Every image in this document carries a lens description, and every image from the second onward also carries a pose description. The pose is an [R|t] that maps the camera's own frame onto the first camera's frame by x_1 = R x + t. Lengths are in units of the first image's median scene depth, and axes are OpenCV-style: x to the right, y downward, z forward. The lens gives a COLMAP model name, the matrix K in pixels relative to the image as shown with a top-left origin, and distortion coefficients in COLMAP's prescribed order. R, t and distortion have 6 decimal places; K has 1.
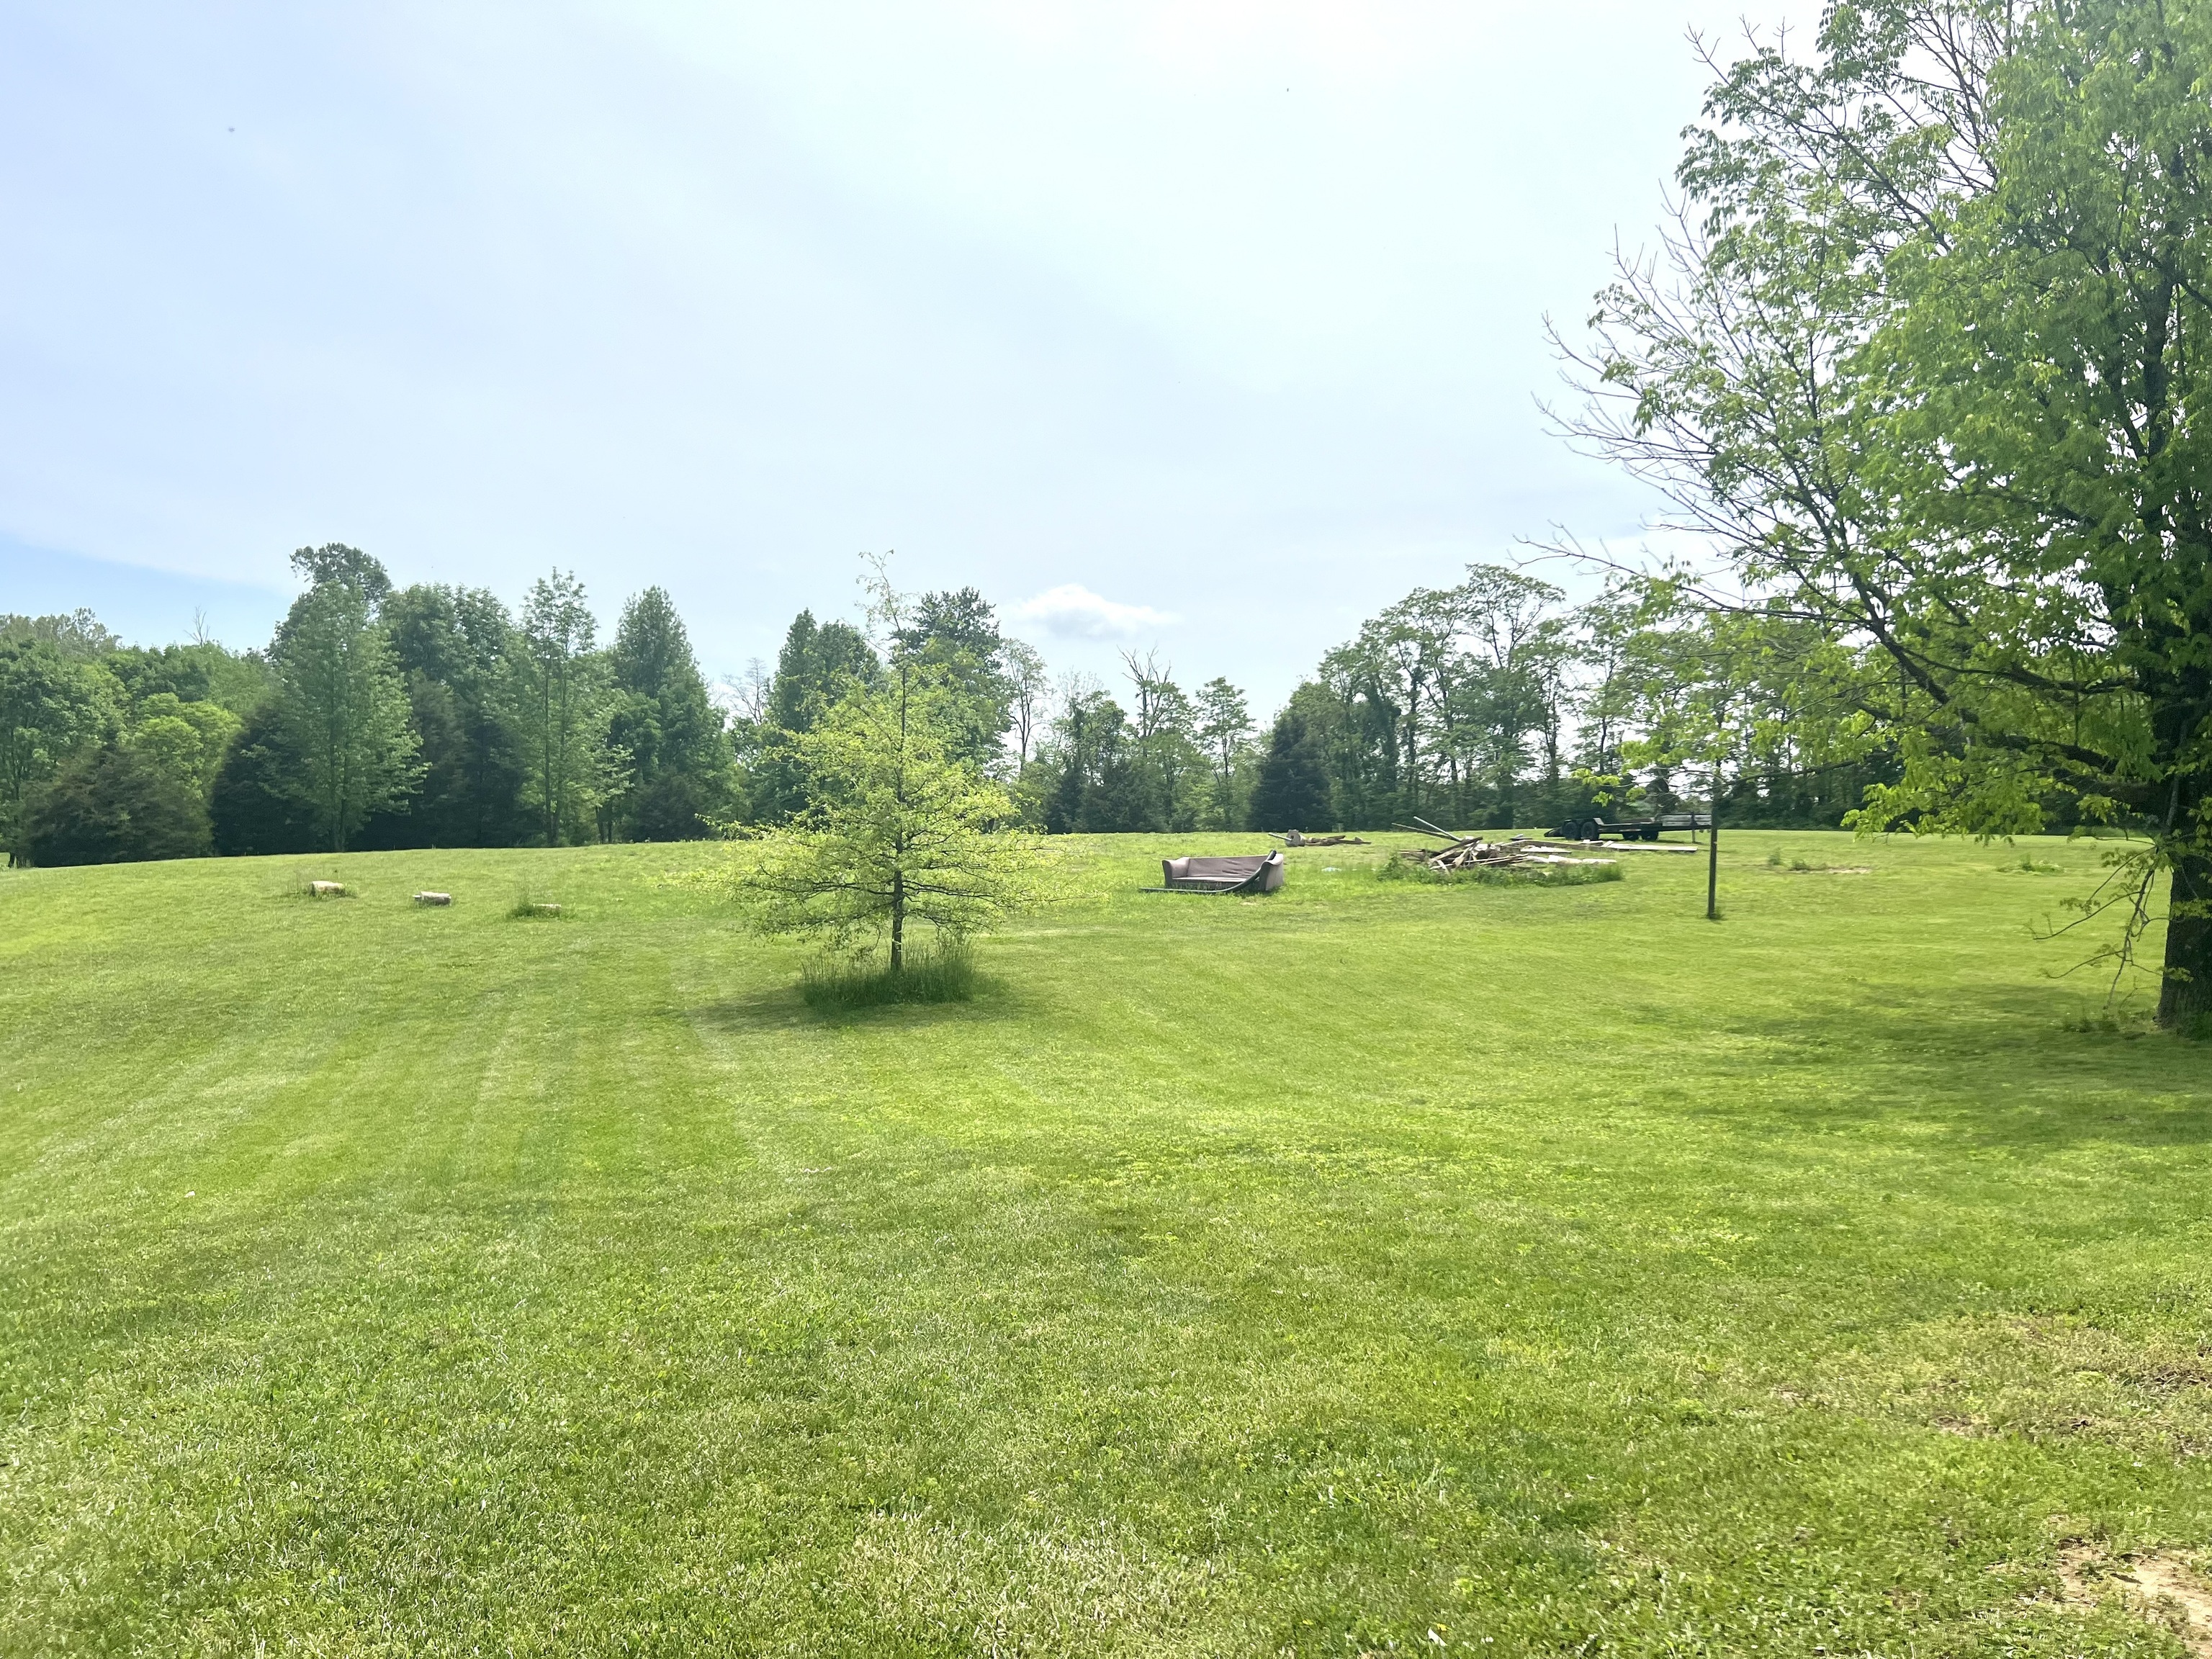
lens RADIAL K [[1688.5, 0, 1134.5], [0, 1688.5, 884.8], [0, 0, 1]] dist [0.038978, -0.019436]
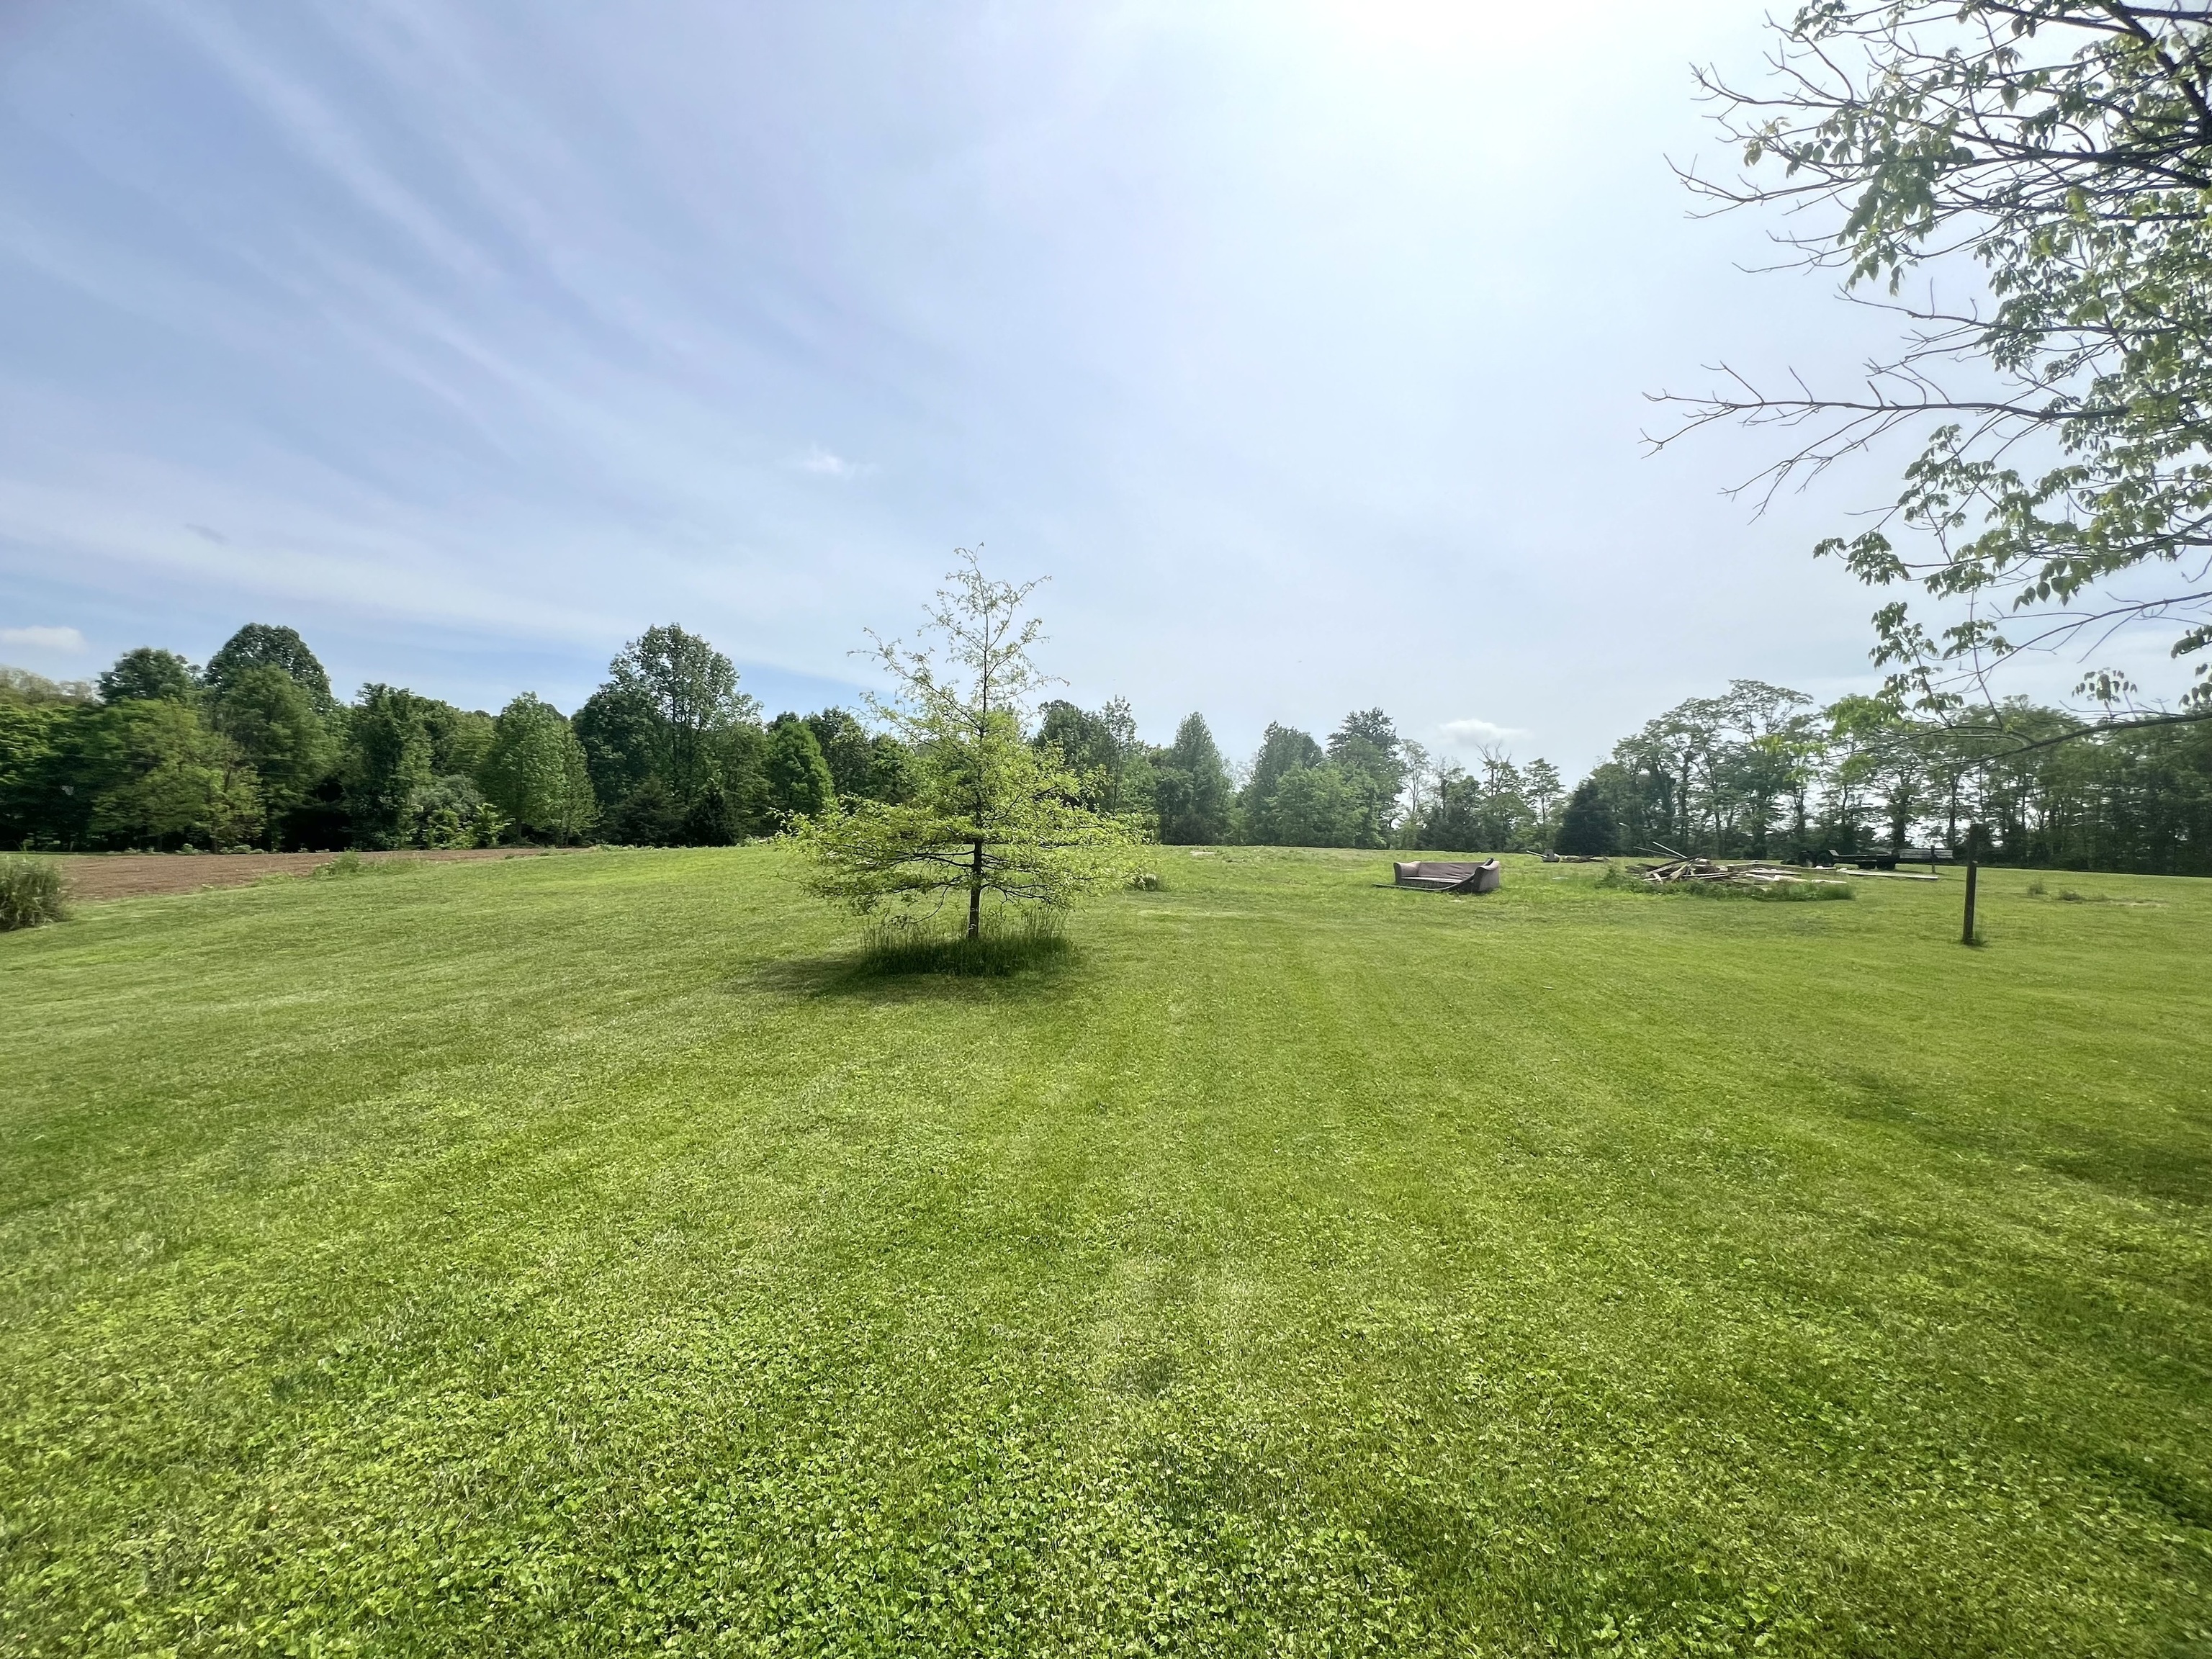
lens RADIAL K [[889.8, 0, 1120.3], [0, 889.8, 832.0], [0, 0, 1]] dist [0.002196, 0.000676]
pose [[0.914225, 0.024990, -0.404435, 0.033216], [-0.047603, 0.997809, -0.045953, 0.000918], [0.402400, 0.061263, 0.913412, 0.107692]]
